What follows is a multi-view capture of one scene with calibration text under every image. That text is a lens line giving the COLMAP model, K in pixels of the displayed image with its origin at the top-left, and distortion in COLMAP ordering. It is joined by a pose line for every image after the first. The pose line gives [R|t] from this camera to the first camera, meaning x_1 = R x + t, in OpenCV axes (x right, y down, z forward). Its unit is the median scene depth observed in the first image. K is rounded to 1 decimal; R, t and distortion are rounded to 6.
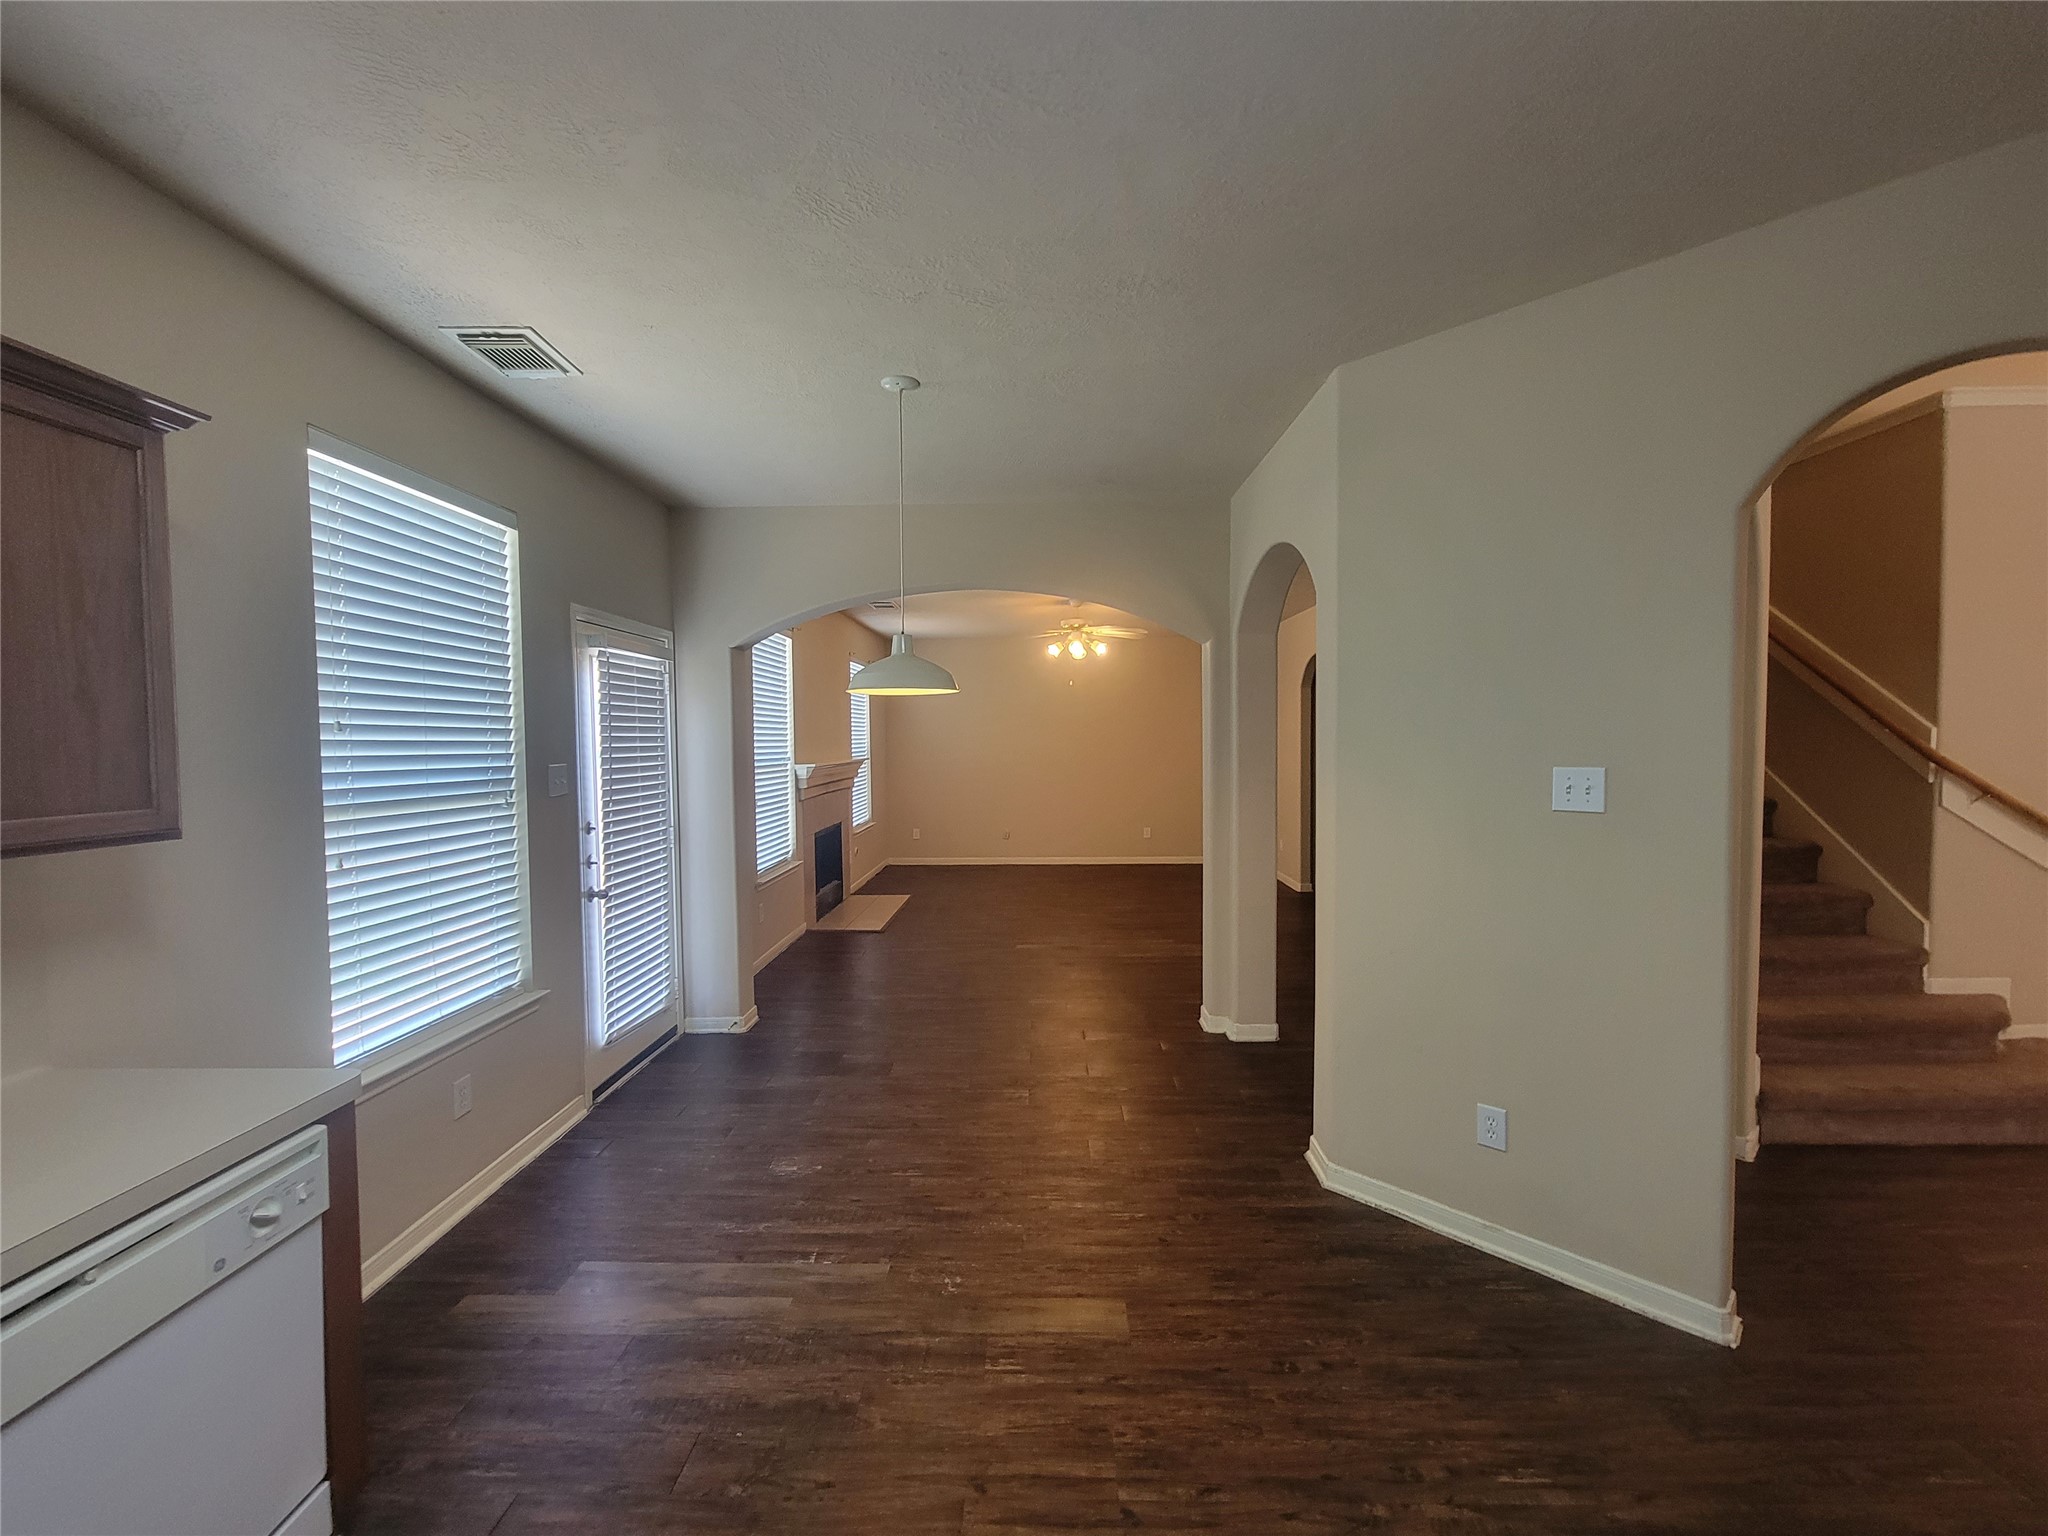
lens RADIAL K [[837.6, 0, 1026.2], [0, 837.6, 769.0], [0, 0, 1]] dist [-0.003684, -0.000179]
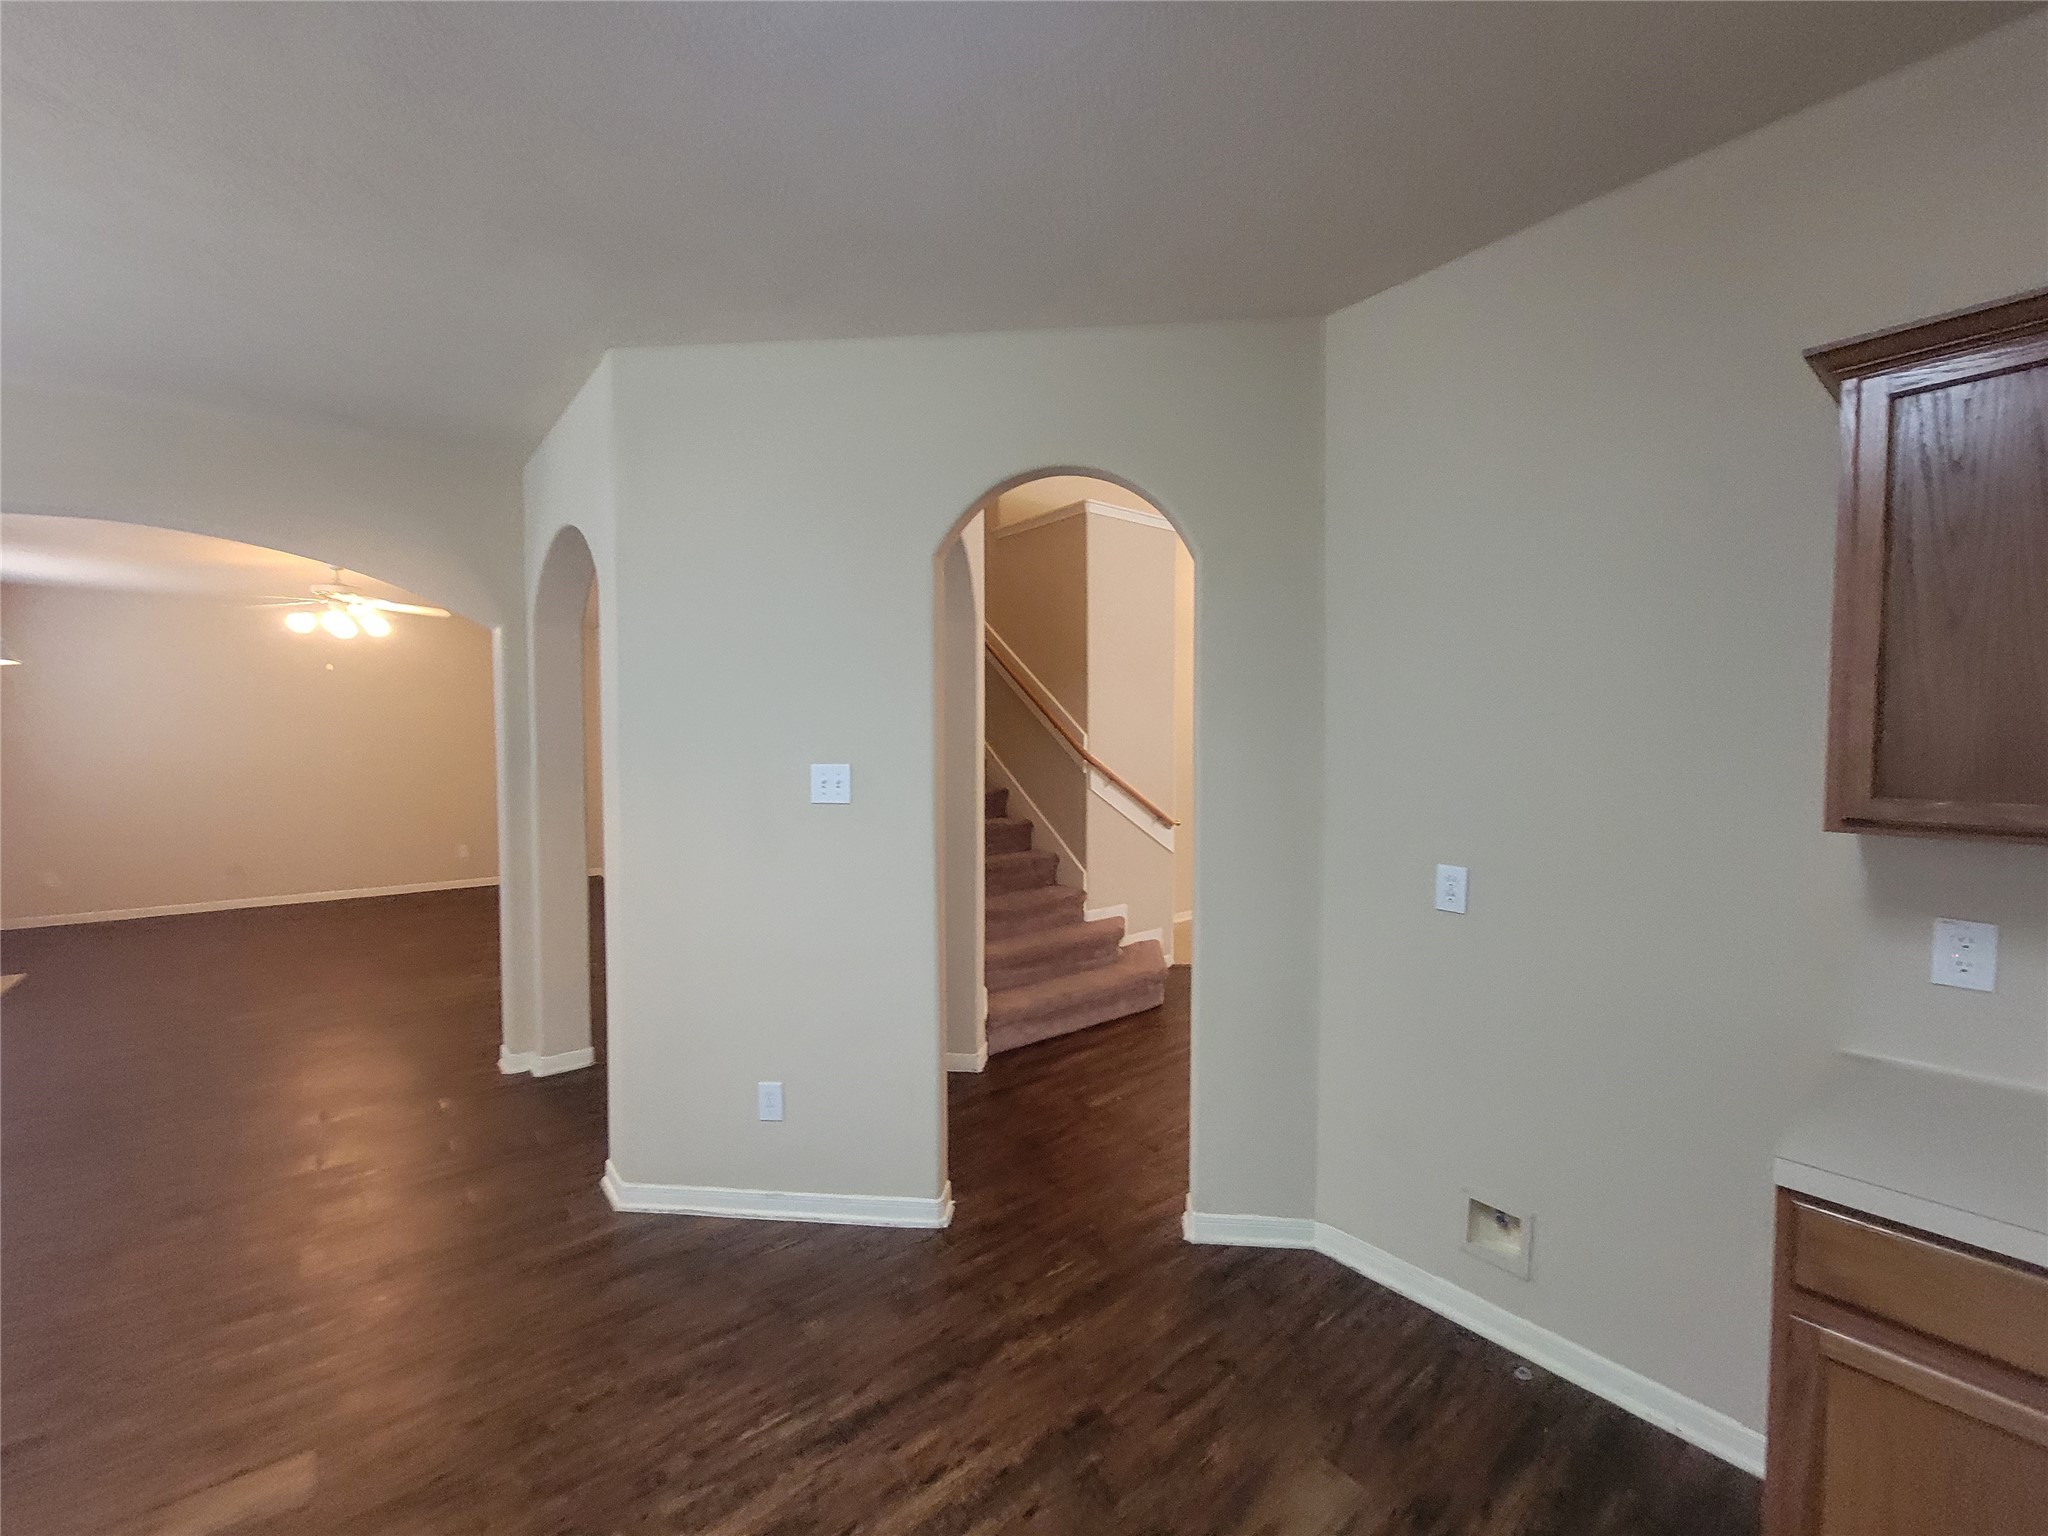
lens RADIAL K [[837.6, 0, 1028.9], [0, 837.6, 770.0], [0, 0, 1]] dist [-0.003684, -0.000179]
pose [[0.758317, -0.015442, 0.651703, 0.098778], [0.017606, 0.999840, 0.003206, 0.005414], [-0.651648, 0.009043, 0.758468, -0.026953]]
